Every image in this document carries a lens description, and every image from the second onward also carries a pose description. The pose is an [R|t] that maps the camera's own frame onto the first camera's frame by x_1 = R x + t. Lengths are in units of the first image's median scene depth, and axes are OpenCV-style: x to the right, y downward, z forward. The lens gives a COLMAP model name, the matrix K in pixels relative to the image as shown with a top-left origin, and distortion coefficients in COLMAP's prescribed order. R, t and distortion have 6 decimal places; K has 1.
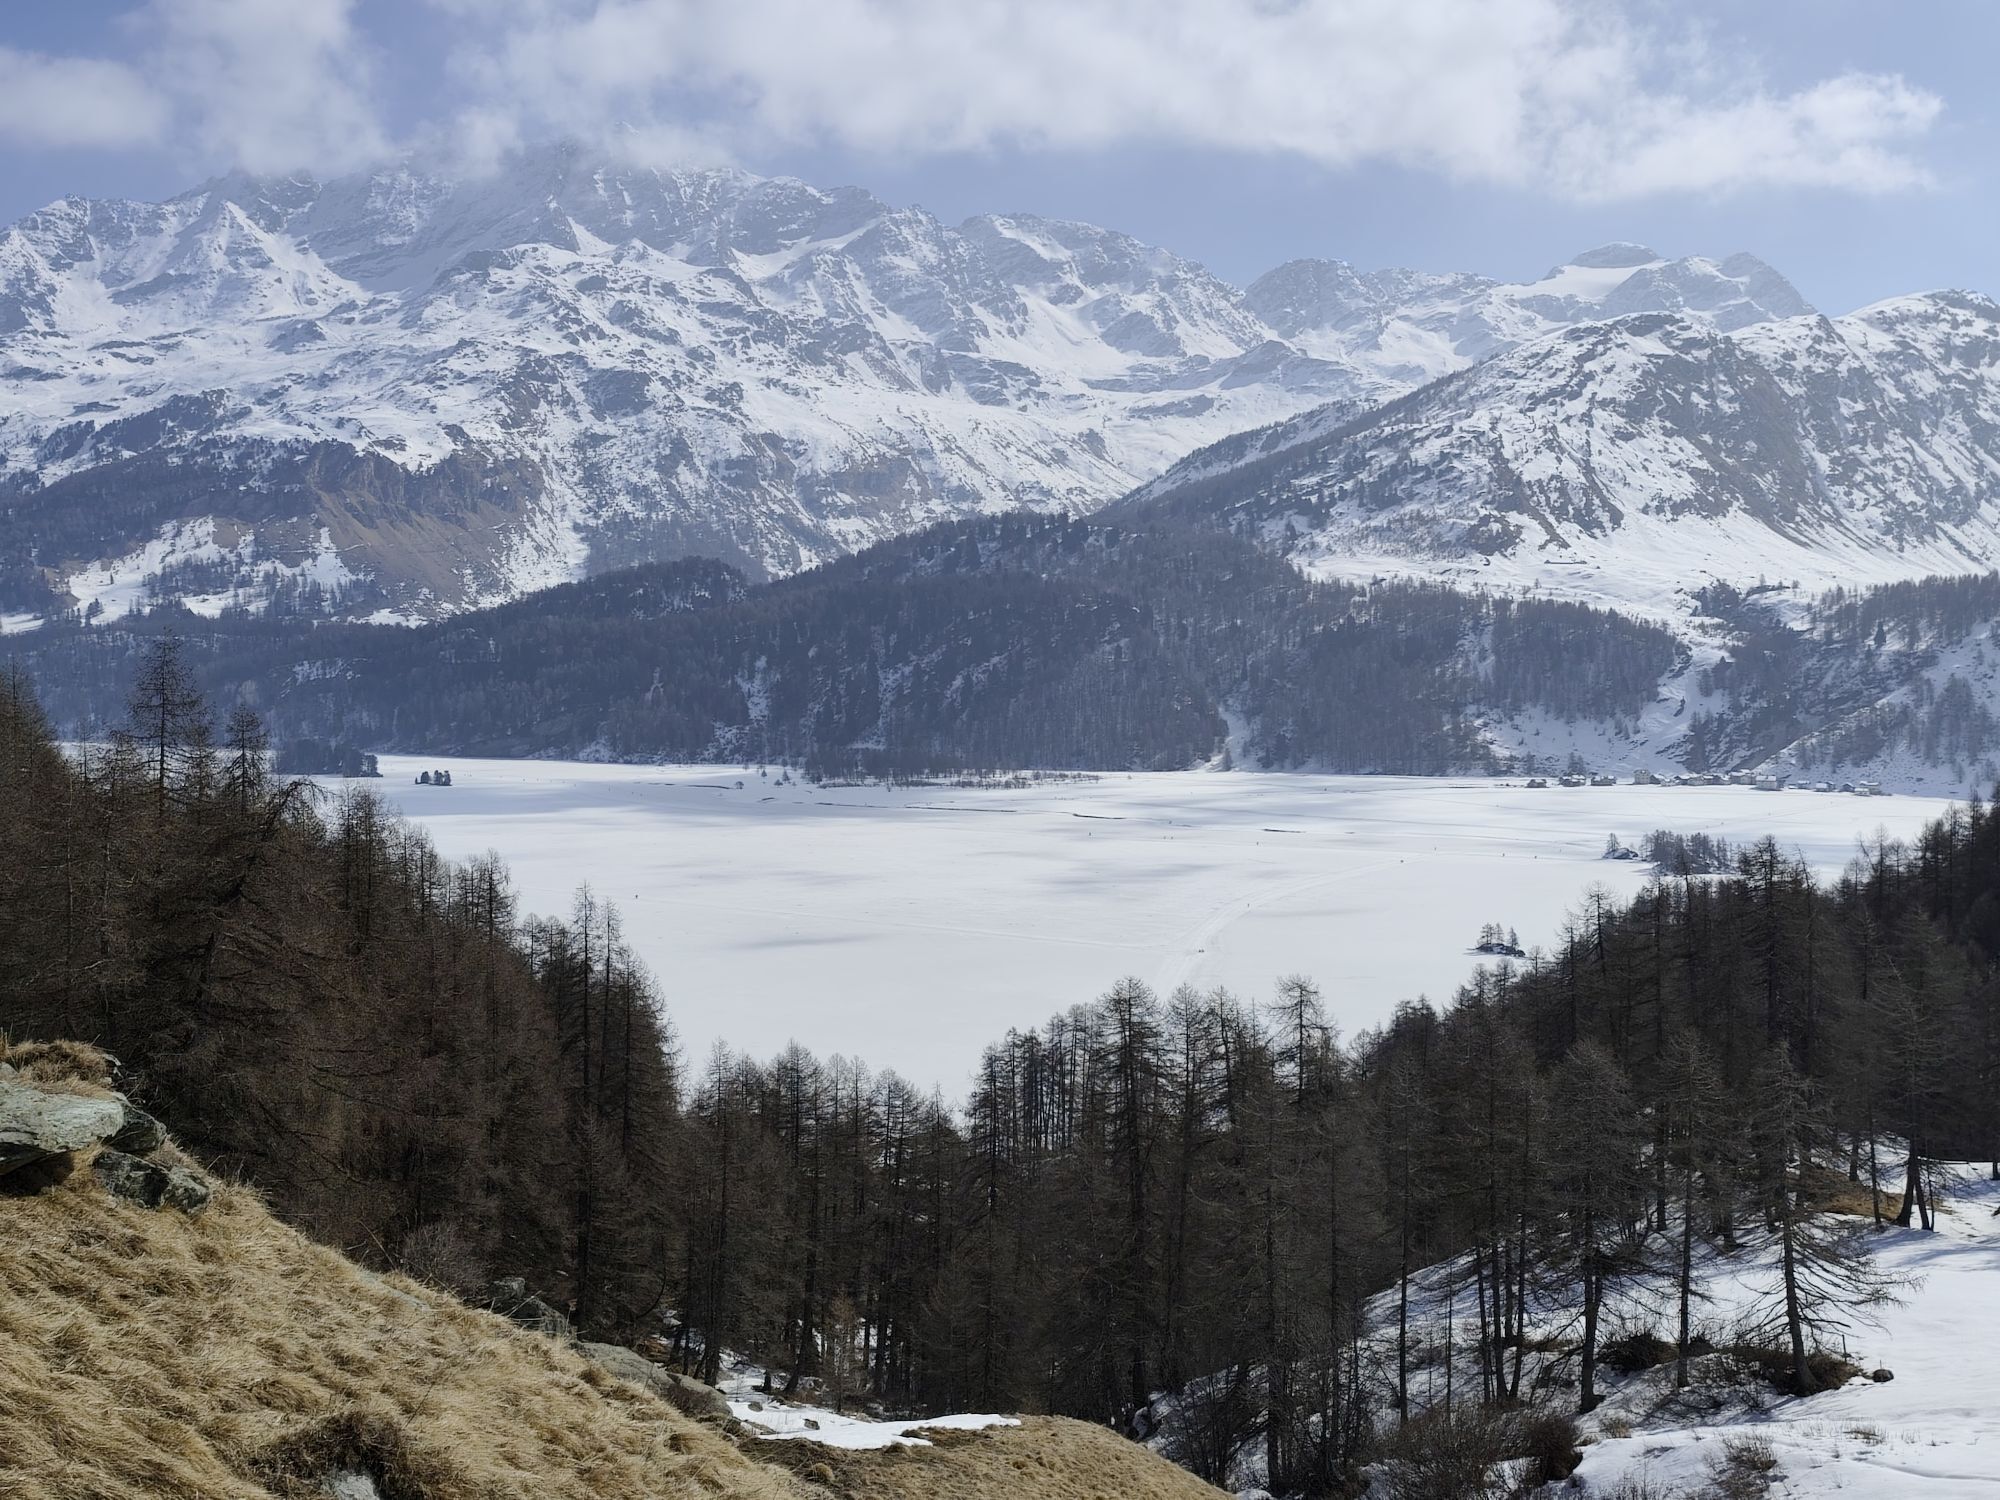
lens RADIAL K [[2419.4, 0, 994.5], [0, 2419.4, 769.5], [0, 0, 1]] dist [0.104066, -0.214100]
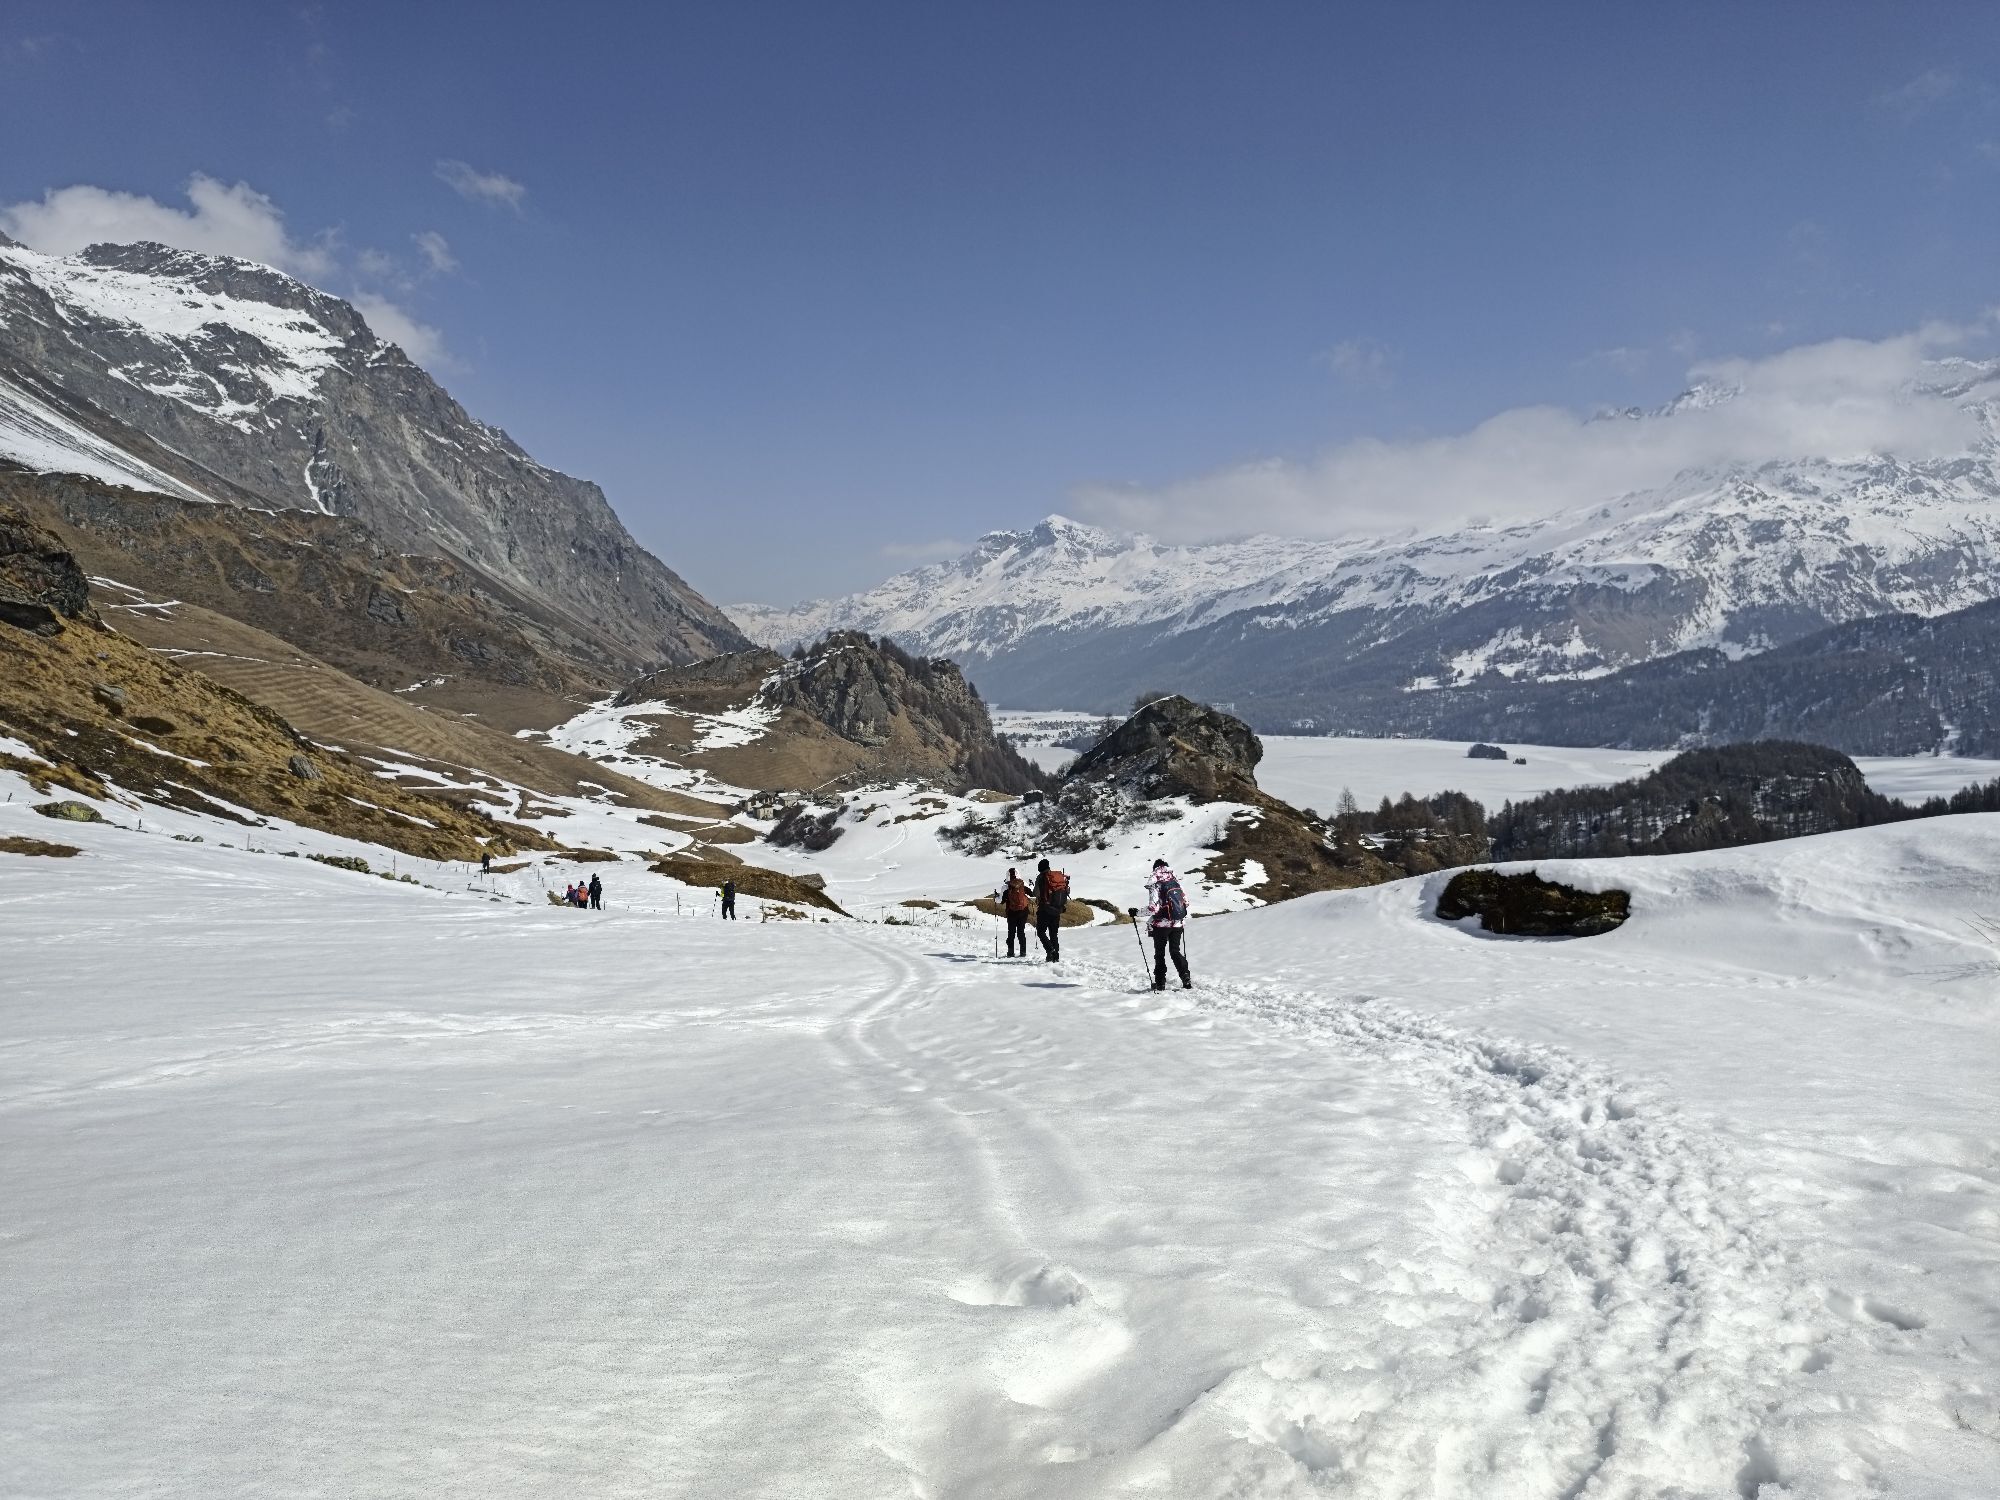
lens RADIAL K [[1326.8, 0, 1015.6], [0, 1326.8, 790.9], [0, 0, 1]] dist [0.035254, -0.058150]
pose [[0.729900, 0.020660, -0.683241, 0.176557], [0.014549, 0.998847, 0.045745, -0.019727], [0.683399, -0.043330, 0.728758, -0.185050]]
